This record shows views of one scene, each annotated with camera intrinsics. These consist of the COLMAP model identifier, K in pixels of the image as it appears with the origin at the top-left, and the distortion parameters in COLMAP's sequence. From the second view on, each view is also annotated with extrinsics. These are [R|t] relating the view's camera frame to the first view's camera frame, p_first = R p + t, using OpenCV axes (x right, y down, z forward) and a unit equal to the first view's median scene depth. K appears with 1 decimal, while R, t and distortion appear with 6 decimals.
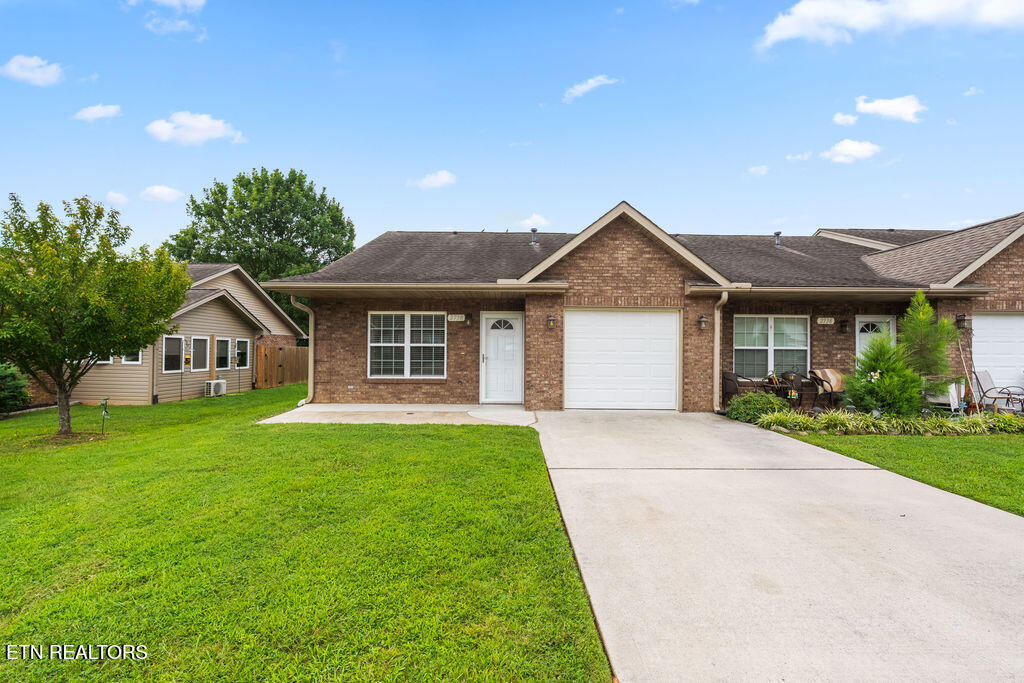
lens RADIAL K [[449.8, 0, 514.7], [0, 449.8, 345.1], [0, 0, 1]] dist [-0.004402, -0.000019]
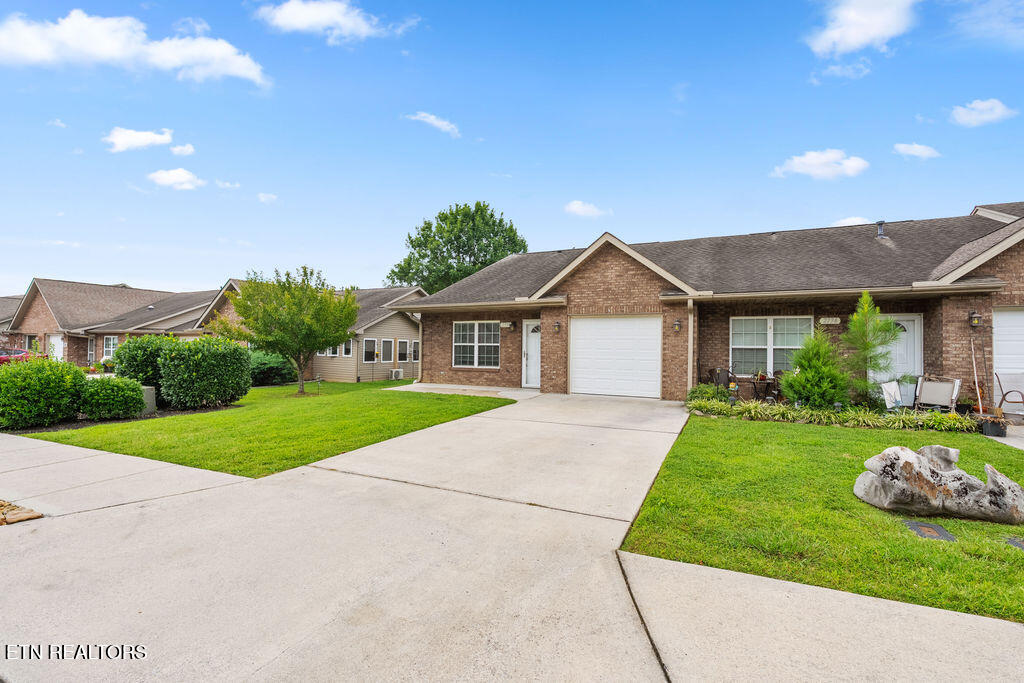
lens RADIAL K [[449.8, 0, 508.7], [0, 449.8, 340.6], [0, 0, 1]] dist [-0.004402, -0.000019]
pose [[0.897622, -0.004160, -0.440747, 0.483424], [-0.001110, 0.999931, -0.011699, 0.004134], [0.440766, 0.010991, 0.897555, -0.236198]]
